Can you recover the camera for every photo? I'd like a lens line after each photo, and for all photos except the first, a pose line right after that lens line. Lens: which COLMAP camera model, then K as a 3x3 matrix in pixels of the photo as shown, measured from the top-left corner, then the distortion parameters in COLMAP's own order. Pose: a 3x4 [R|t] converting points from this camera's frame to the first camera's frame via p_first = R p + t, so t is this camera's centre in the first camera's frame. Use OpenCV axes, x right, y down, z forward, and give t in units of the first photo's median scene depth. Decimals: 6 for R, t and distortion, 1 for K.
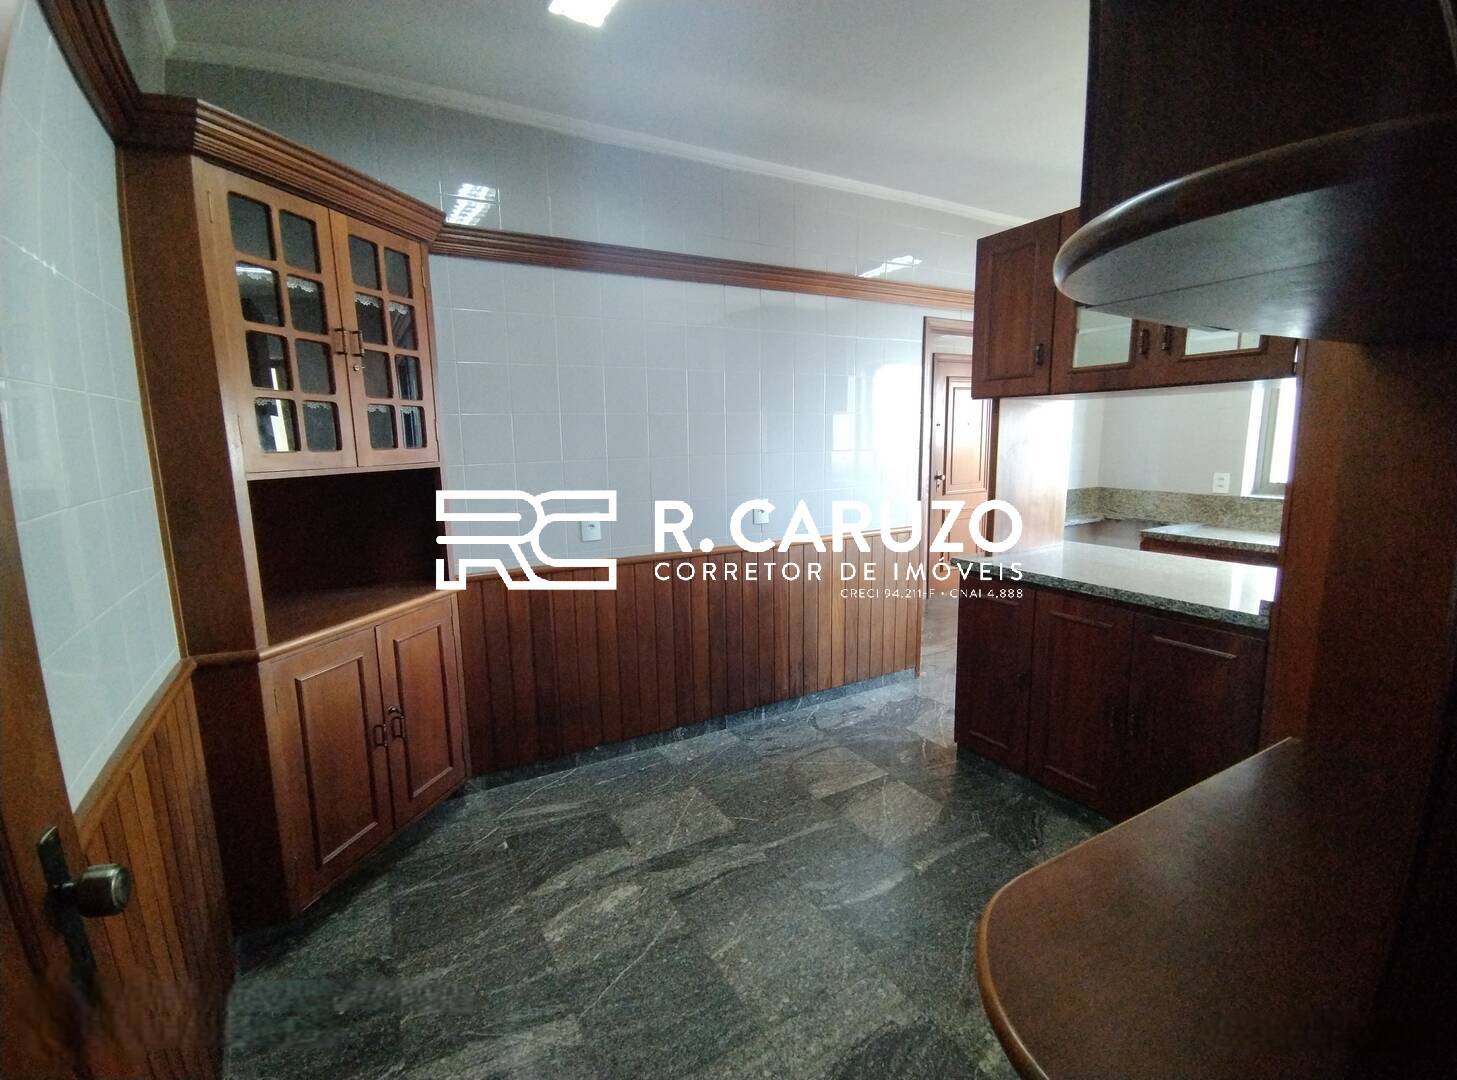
lens RADIAL K [[679.1, 0, 705.5], [0, 679.1, 540.1], [0, 0, 1]] dist [0.034700, -0.005595]
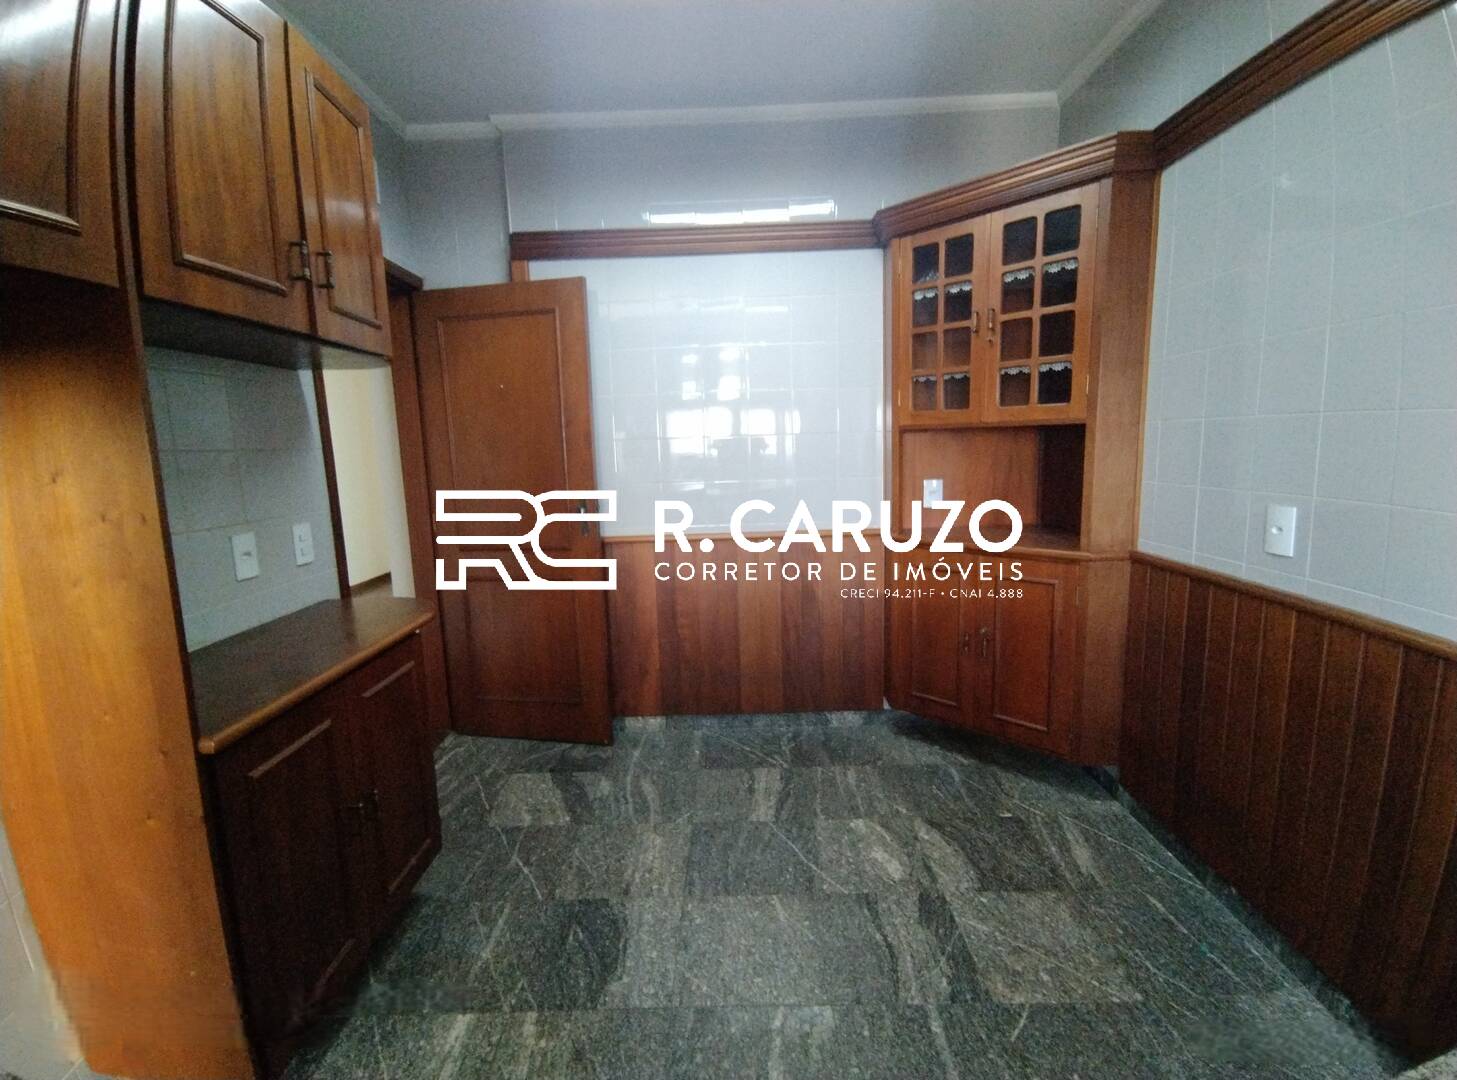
lens RADIAL K [[679.1, 0, 741.2], [0, 679.1, 533.8], [0, 0, 1]] dist [0.034700, -0.005595]
pose [[-0.496730, 0.144830, -0.855736, 0.750274], [-0.090379, 0.971986, 0.216968, -0.134017], [0.863187, 0.185115, -0.469725, 1.188554]]
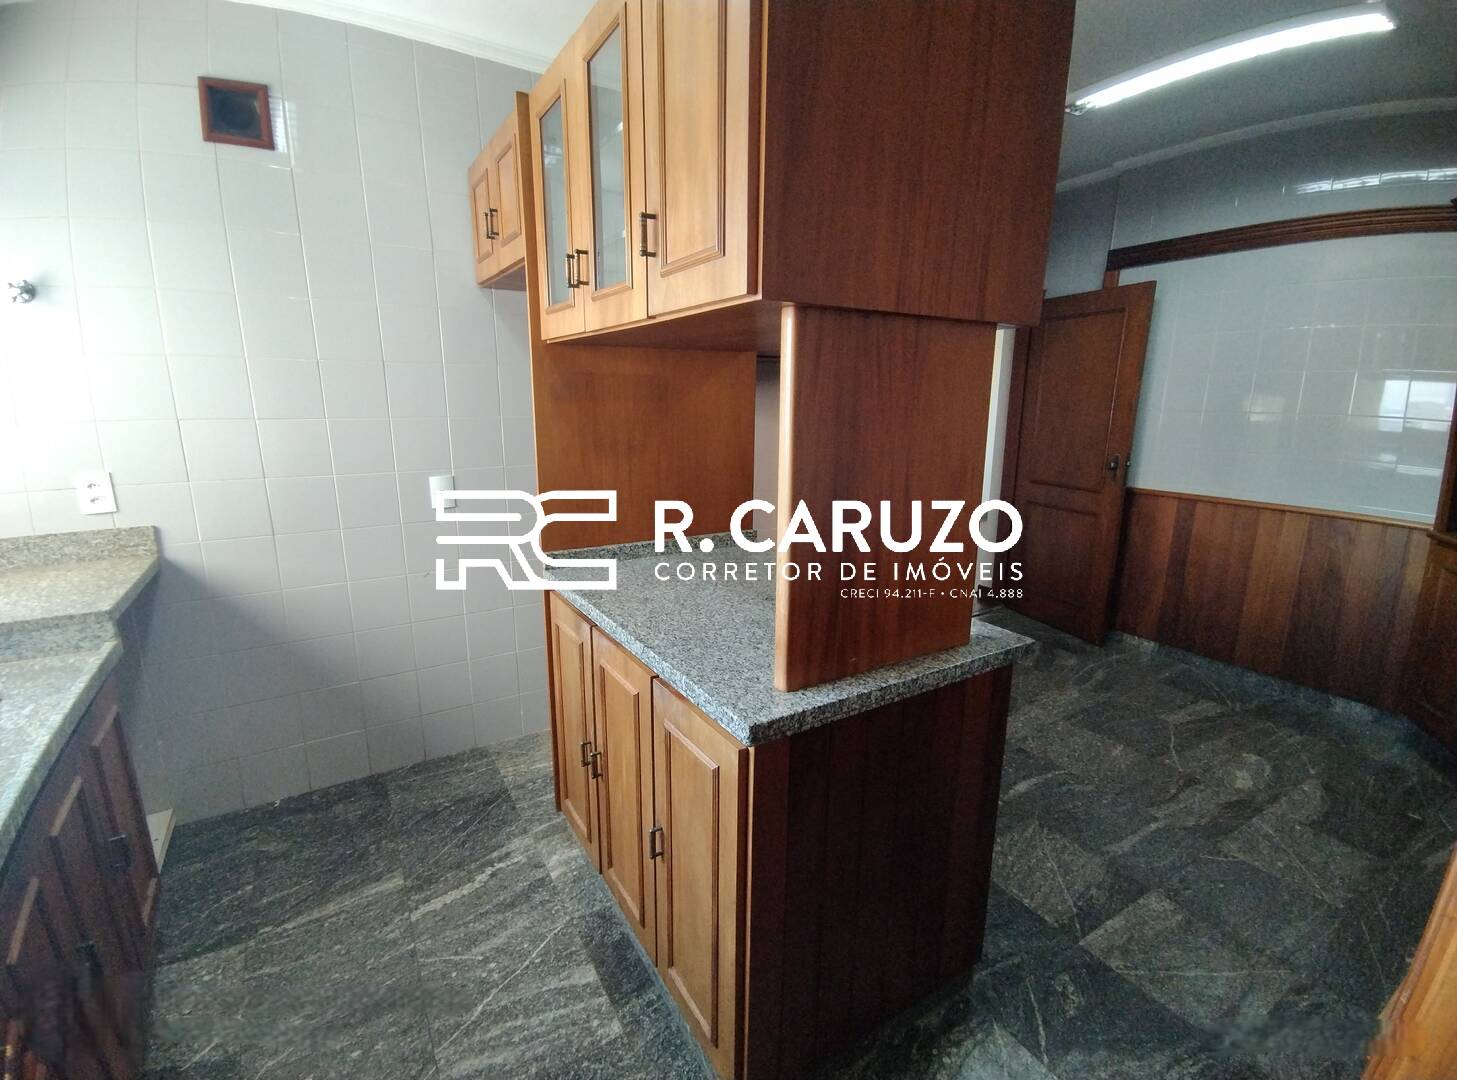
lens RADIAL K [[679.1, 0, 727.6], [0, 679.1, 550.0], [0, 0, 1]] dist [0.034700, -0.005595]
pose [[-0.999100, 0.017545, -0.038613, 0.821226], [0.001693, 0.926194, 0.377045, -0.319388], [0.042379, 0.376640, -0.925390, 1.937452]]
